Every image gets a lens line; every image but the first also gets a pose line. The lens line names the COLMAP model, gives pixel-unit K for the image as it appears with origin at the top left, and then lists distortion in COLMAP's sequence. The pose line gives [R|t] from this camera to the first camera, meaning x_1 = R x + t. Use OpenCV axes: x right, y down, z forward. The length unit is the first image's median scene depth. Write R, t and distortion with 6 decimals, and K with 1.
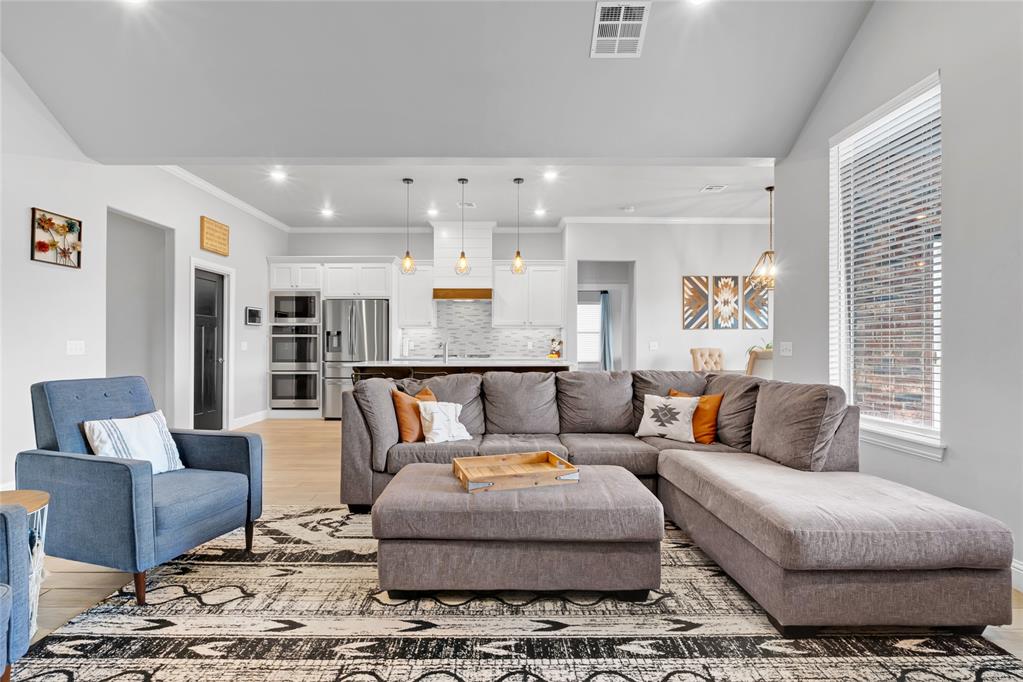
lens RADIAL K [[480.8, 0, 516.8], [0, 480.8, 340.9], [0, 0, 1]] dist [-0.009701, -0.000560]
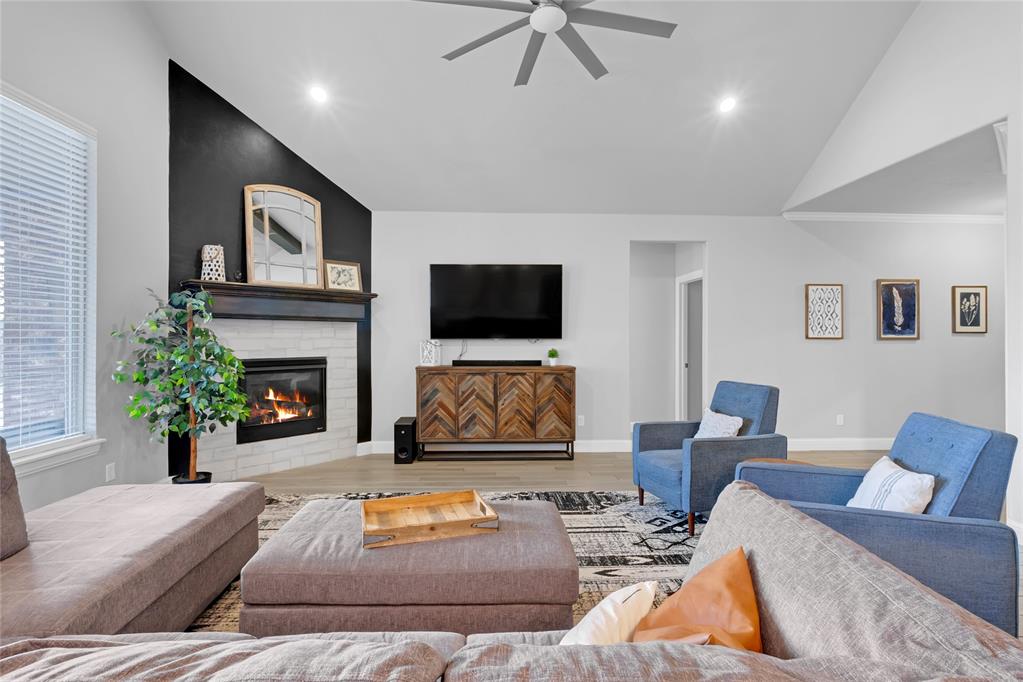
lens RADIAL K [[480.8, 0, 513.8], [0, 480.8, 336.7], [0, 0, 1]] dist [-0.009701, -0.000560]
pose [[-0.998332, -0.004195, -0.057582, -0.038088], [-0.003708, 0.999956, -0.008572, -0.016435], [0.057616, -0.008344, -0.998304, 0.660431]]
